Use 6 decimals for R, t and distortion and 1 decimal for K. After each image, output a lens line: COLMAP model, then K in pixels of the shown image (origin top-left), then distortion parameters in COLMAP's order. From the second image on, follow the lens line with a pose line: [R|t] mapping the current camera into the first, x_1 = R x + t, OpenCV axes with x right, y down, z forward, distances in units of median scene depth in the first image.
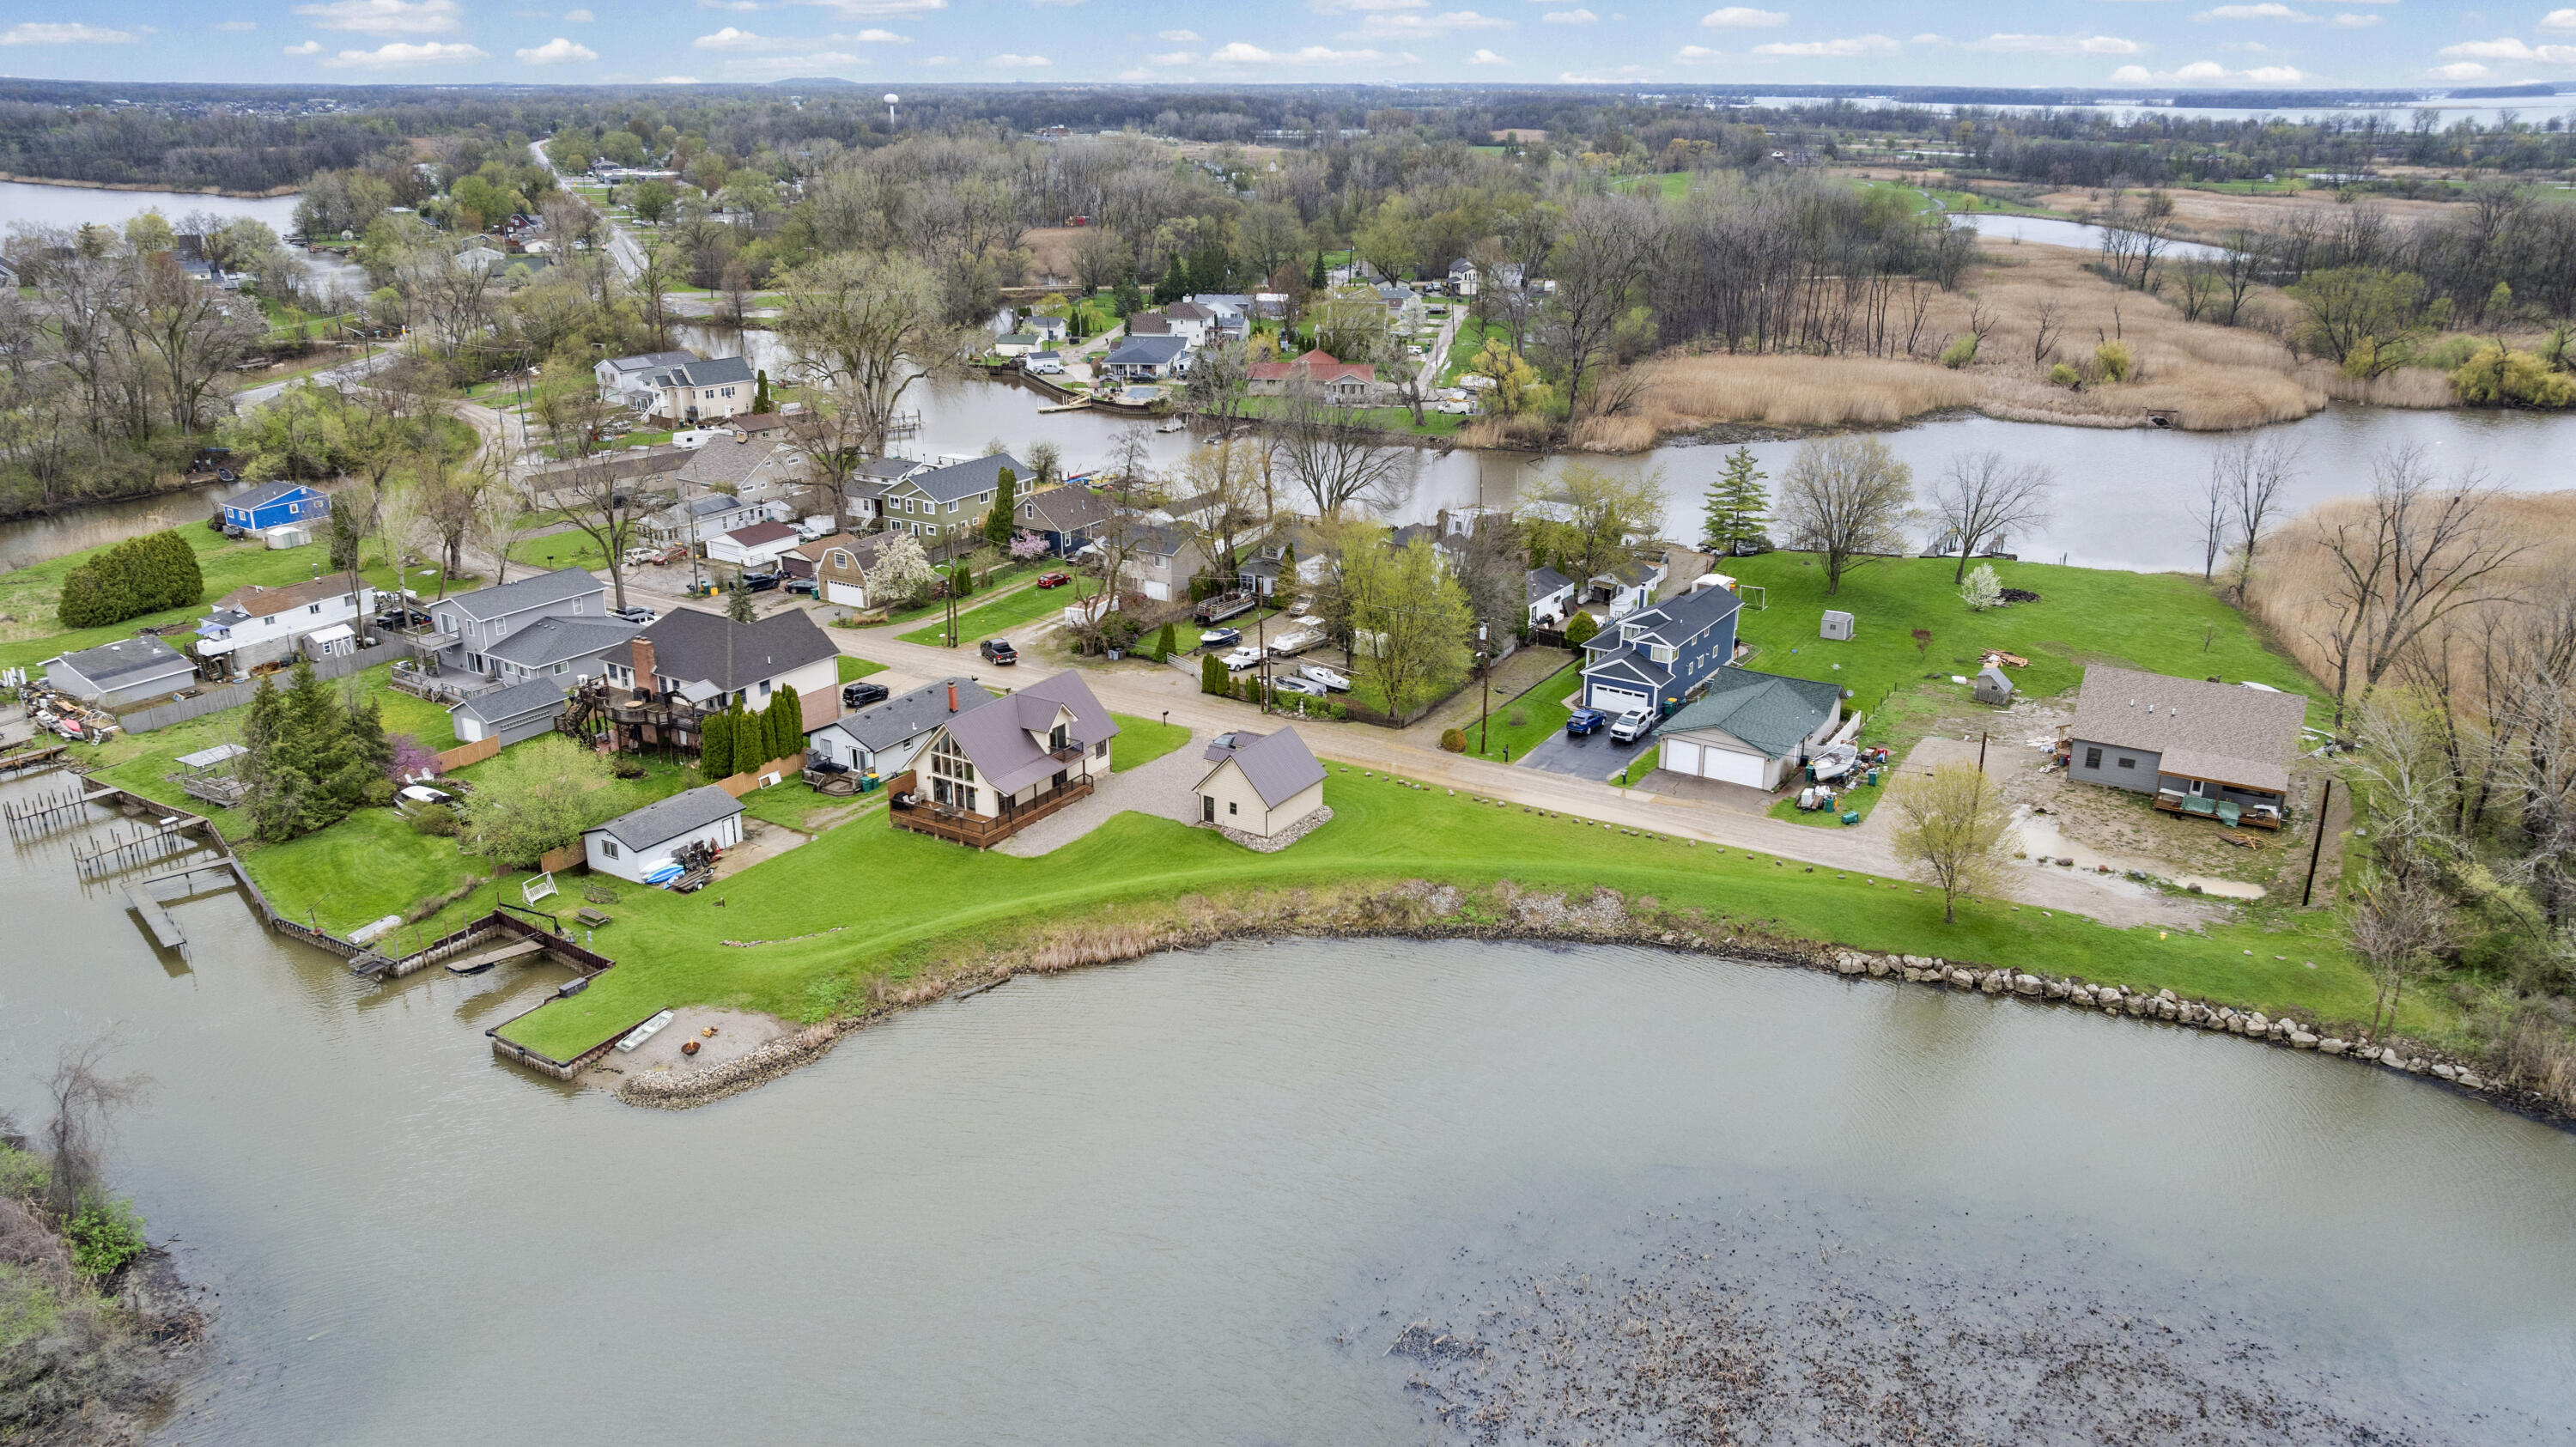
lens RADIAL K [[1821.4, 0, 1289.1], [0, 1821.4, 733.6], [0, 0, 1]] dist [-0.011426, -0.008654]
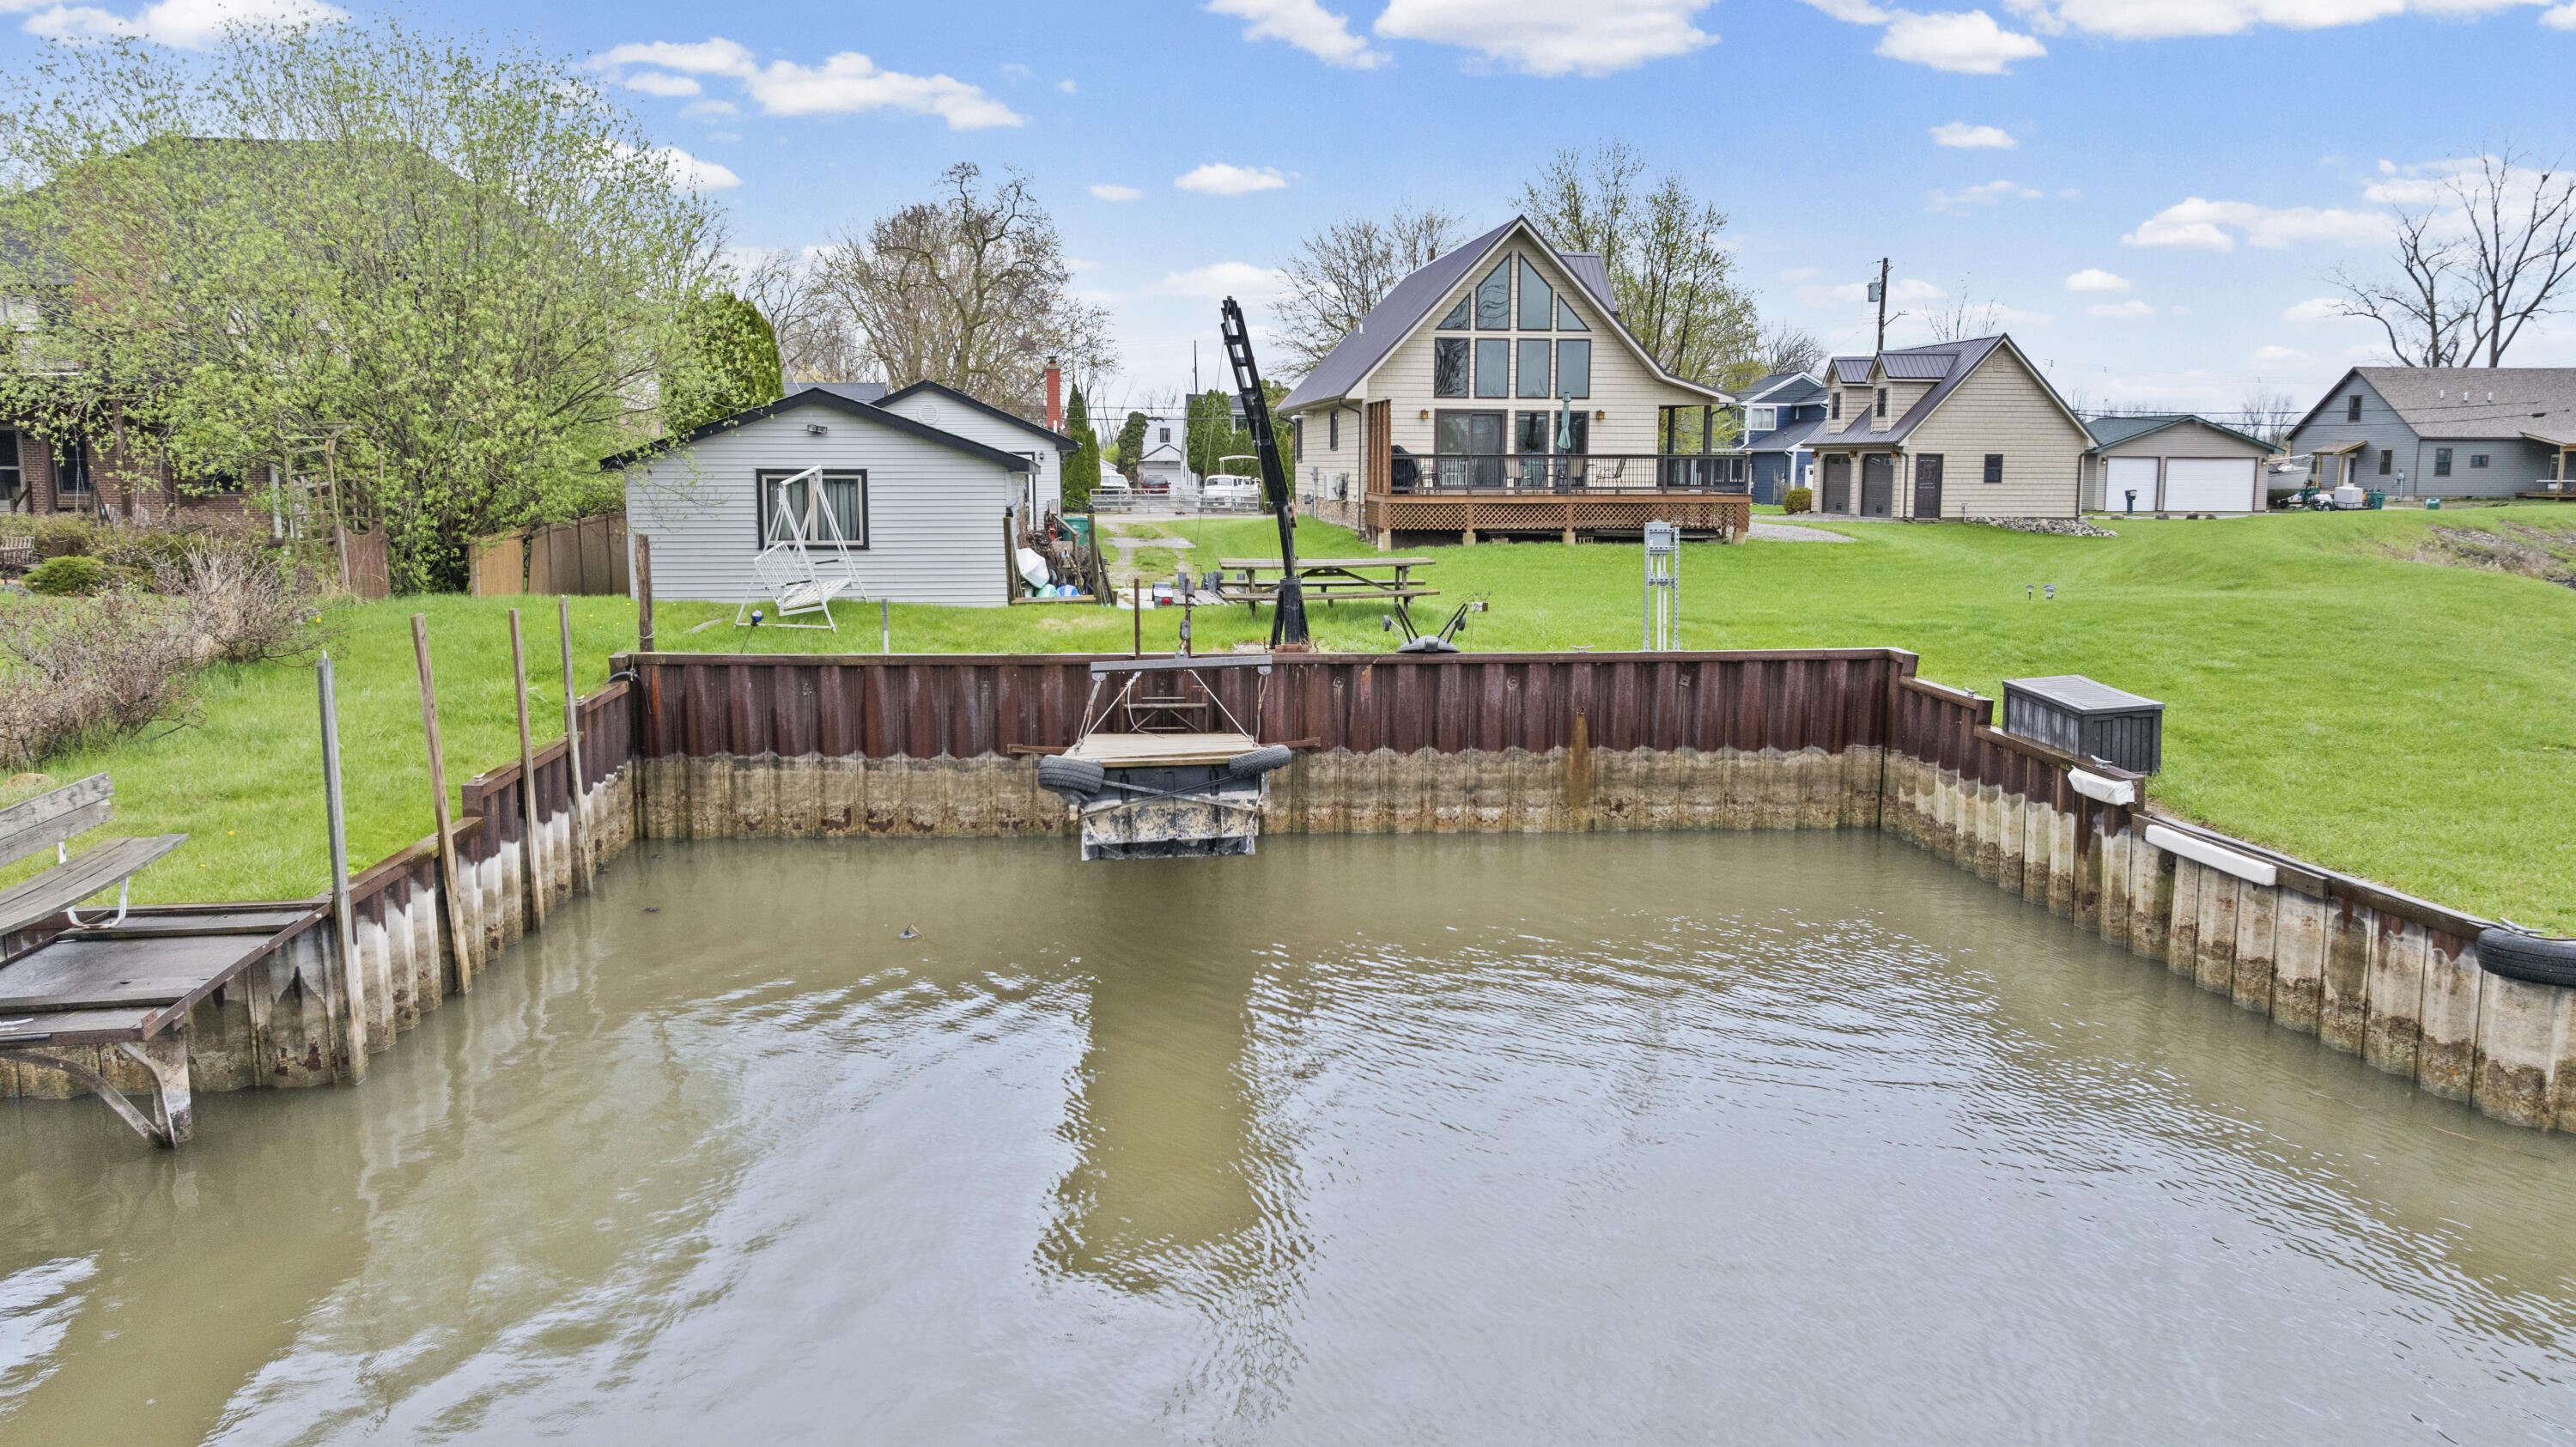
lens RADIAL K [[1822.8, 0, 1291.5], [0, 1822.8, 725.8], [0, 0, 1]] dist [-0.018794, 0.010020]
pose [[0.774291, -0.087728, 0.626720, -0.440357], [0.212097, 0.969040, -0.126394, 0.120000], [-0.596229, 0.230791, 0.768926, 0.766677]]
